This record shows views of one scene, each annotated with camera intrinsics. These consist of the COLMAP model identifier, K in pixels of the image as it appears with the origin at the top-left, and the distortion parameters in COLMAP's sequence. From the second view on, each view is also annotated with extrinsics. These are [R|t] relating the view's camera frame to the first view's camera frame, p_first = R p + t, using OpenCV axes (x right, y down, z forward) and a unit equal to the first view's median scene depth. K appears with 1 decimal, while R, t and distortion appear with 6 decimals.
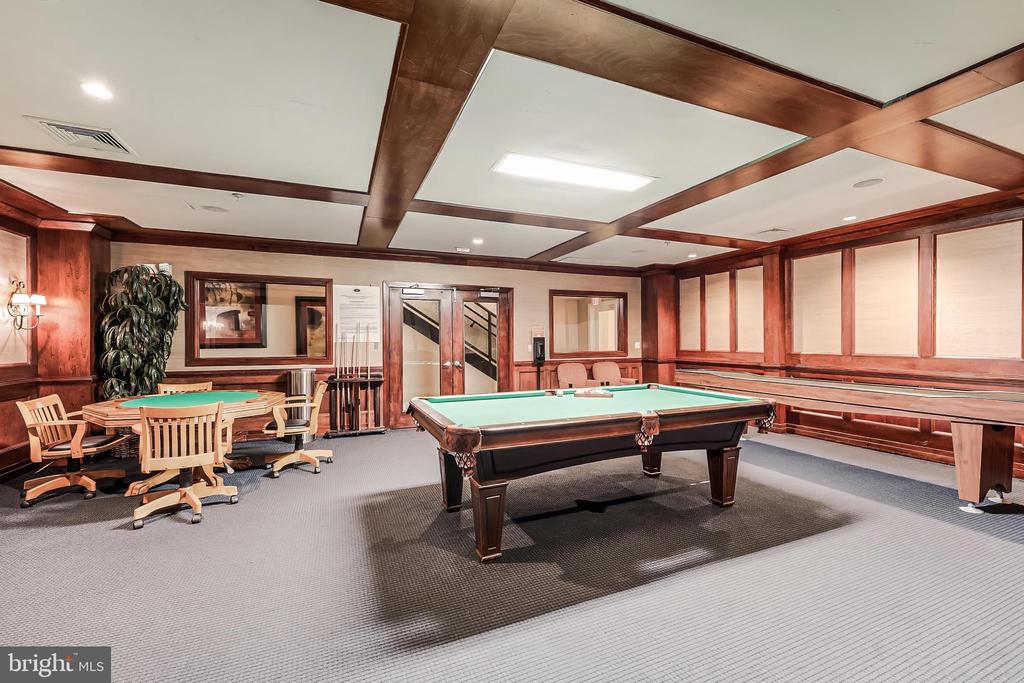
lens RADIAL K [[419.9, 0, 514.8], [0, 419.9, 351.6], [0, 0, 1]] dist [0.000837, 0.000221]
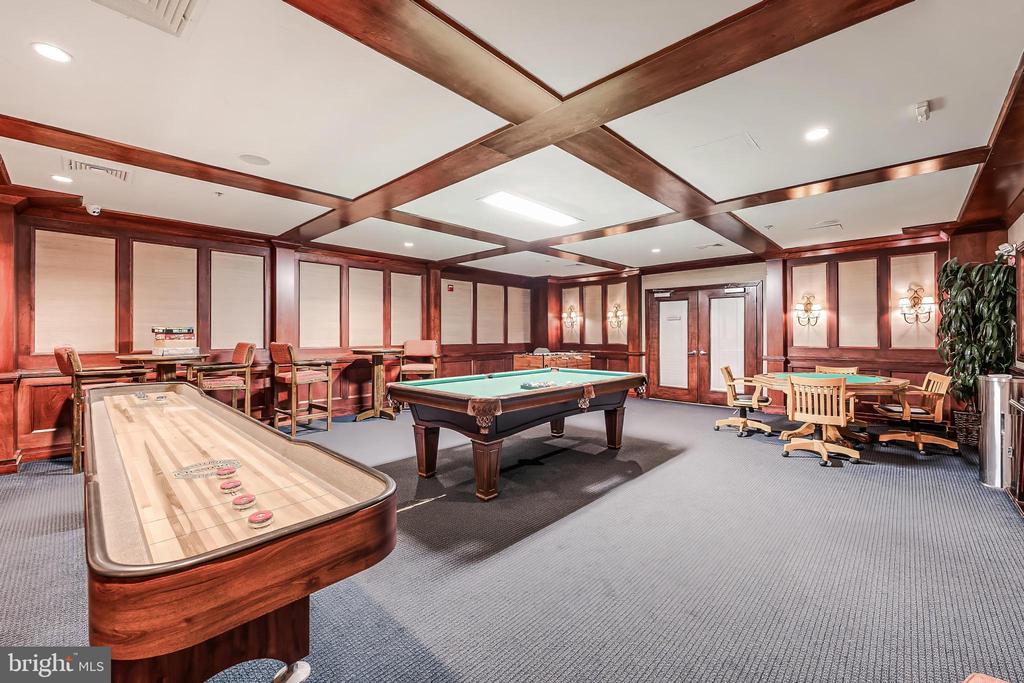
lens RADIAL K [[408.4, 0, 512.0], [0, 408.4, 337.0], [0, 0, 1]] dist [0.000010, -0.000003]
pose [[0.920461, 0.004389, 0.390809, -0.377569], [0.002008, 0.999871, -0.015958, 0.003888], [-0.390828, 0.015474, 0.920334, -0.155436]]
